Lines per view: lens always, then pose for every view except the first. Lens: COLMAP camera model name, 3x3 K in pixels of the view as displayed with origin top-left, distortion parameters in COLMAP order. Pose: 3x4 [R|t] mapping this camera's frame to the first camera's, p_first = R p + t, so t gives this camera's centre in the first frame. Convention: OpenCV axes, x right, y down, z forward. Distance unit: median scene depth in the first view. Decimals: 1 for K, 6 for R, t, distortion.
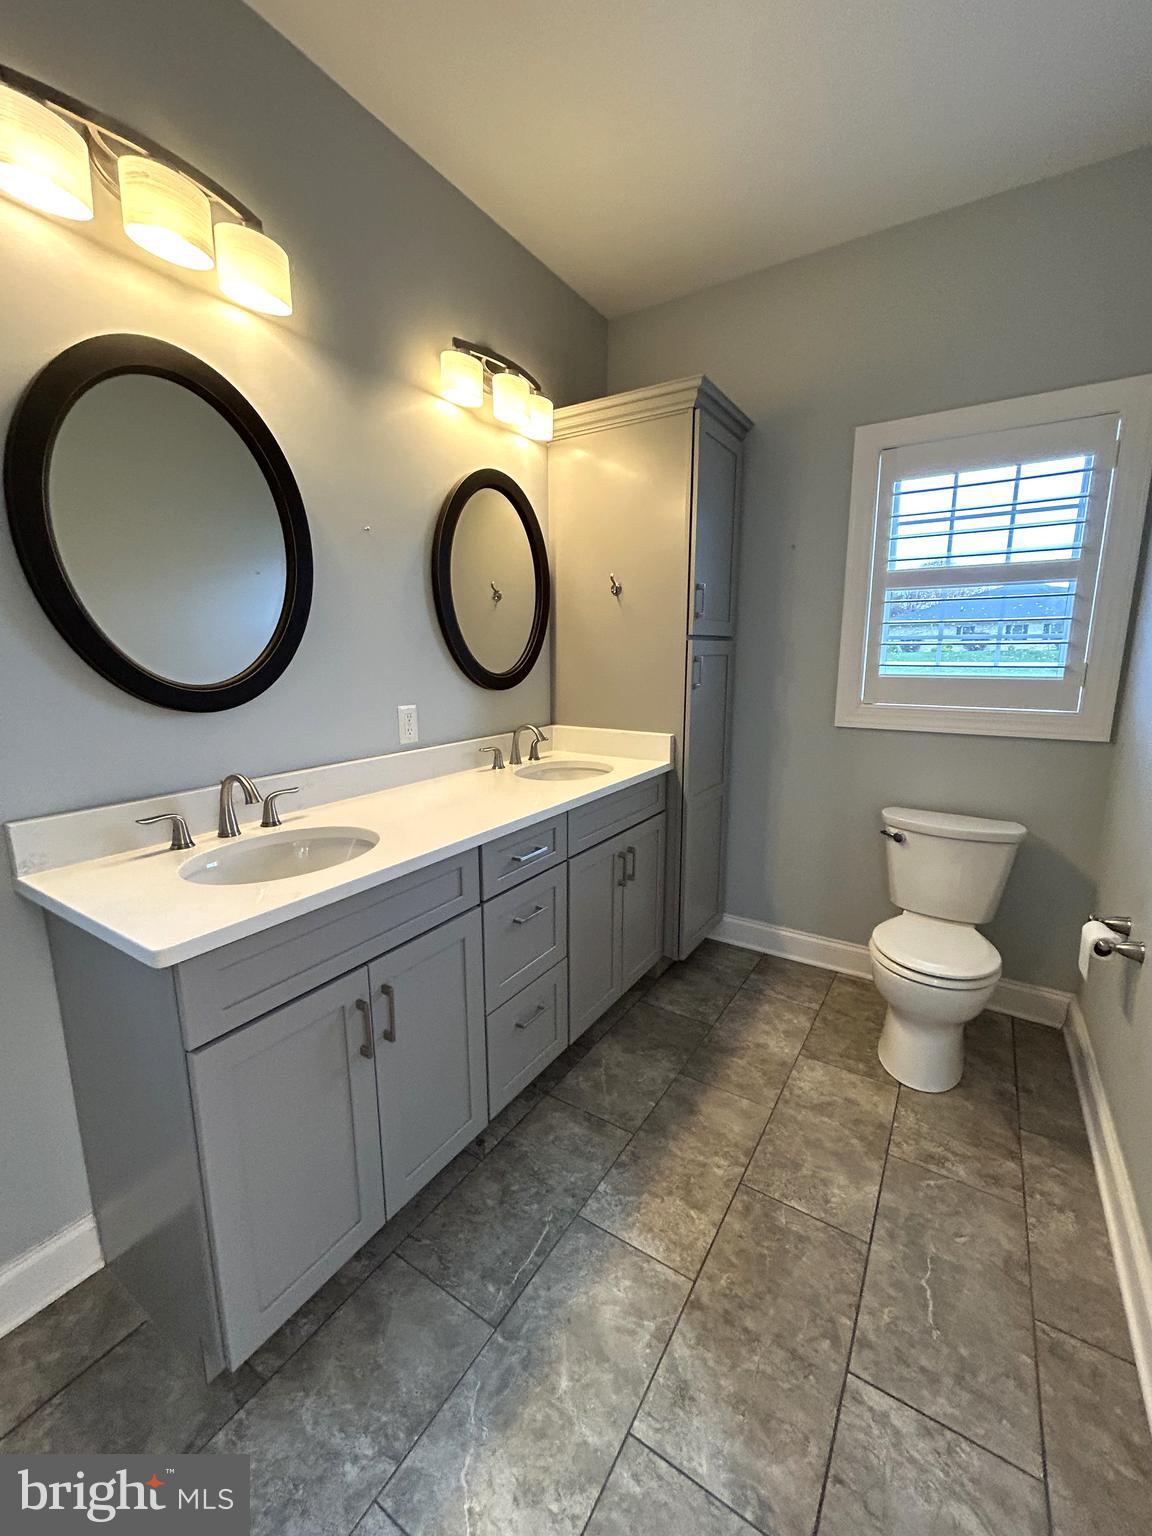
lens RADIAL K [[623.5, 0, 580.7], [0, 623.5, 751.0], [0, 0, 1]] dist [0.018828, 0.000060]
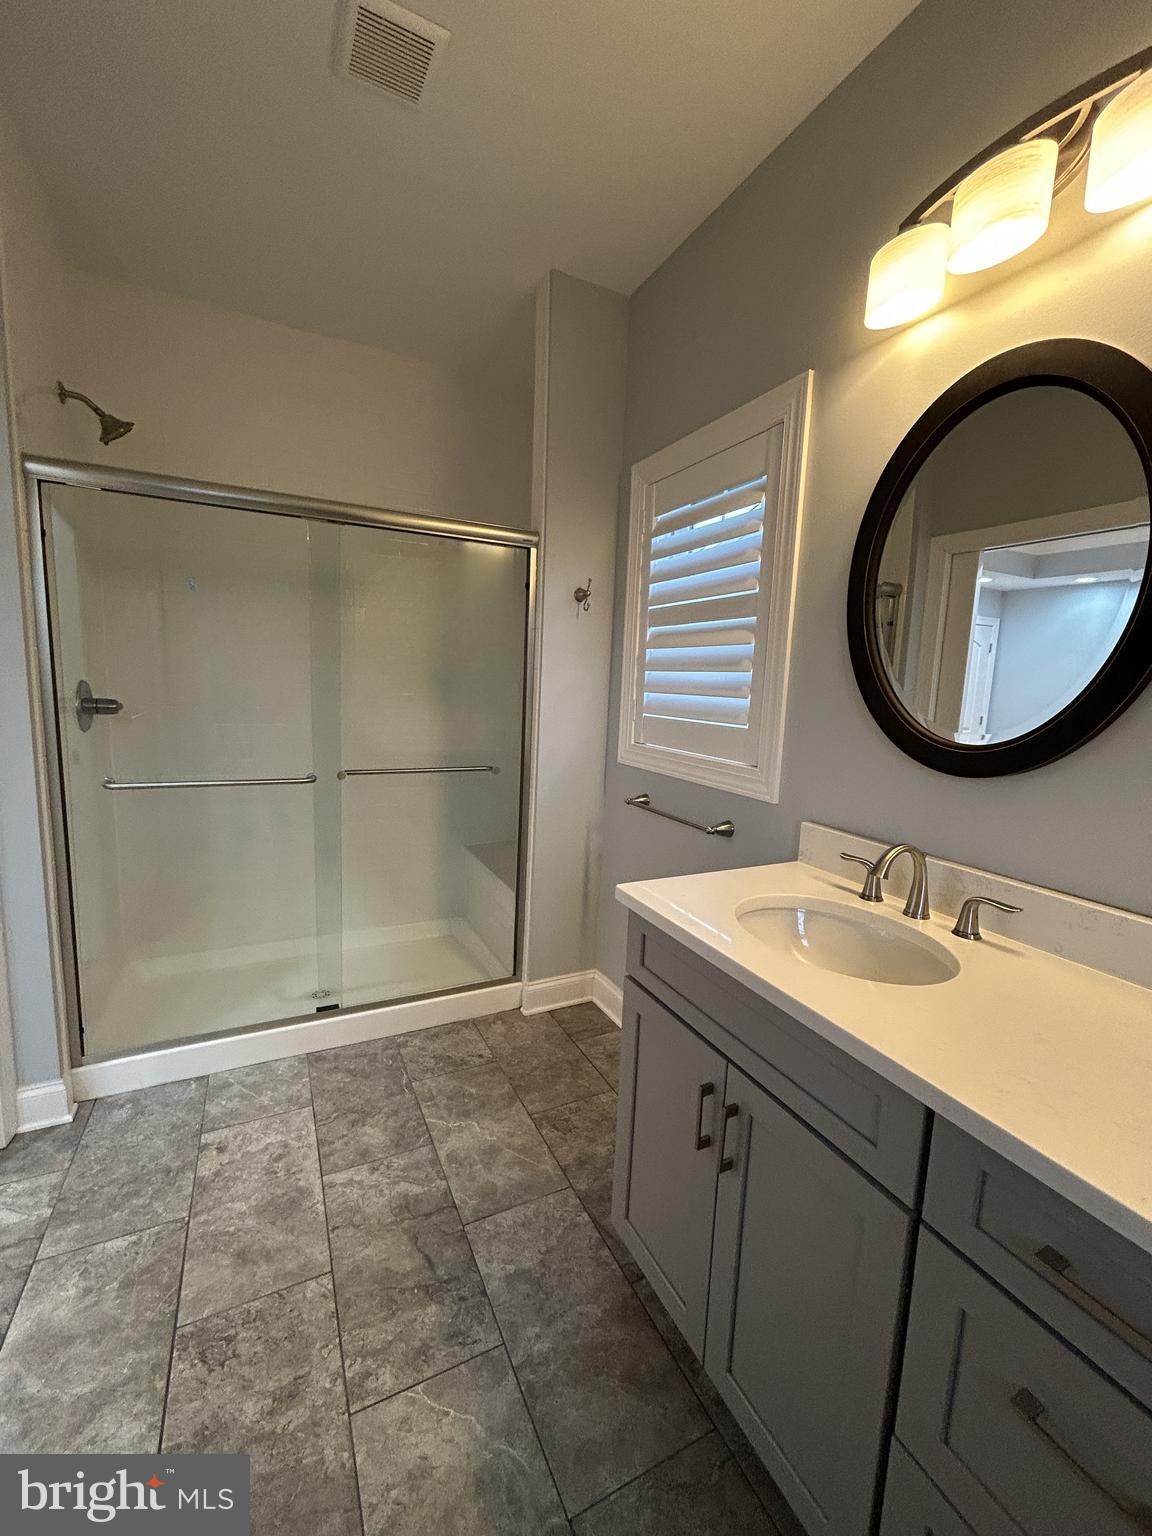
lens RADIAL K [[623.3, 0, 576.0], [0, 623.3, 768.0], [0, 0, 1]] dist [0.001011, -0.000070]
pose [[-0.509146, 0.103366, -0.854451, 0.457279], [-0.184676, 0.956519, 0.225757, -0.198517], [0.840634, 0.272740, -0.467918, 1.152088]]
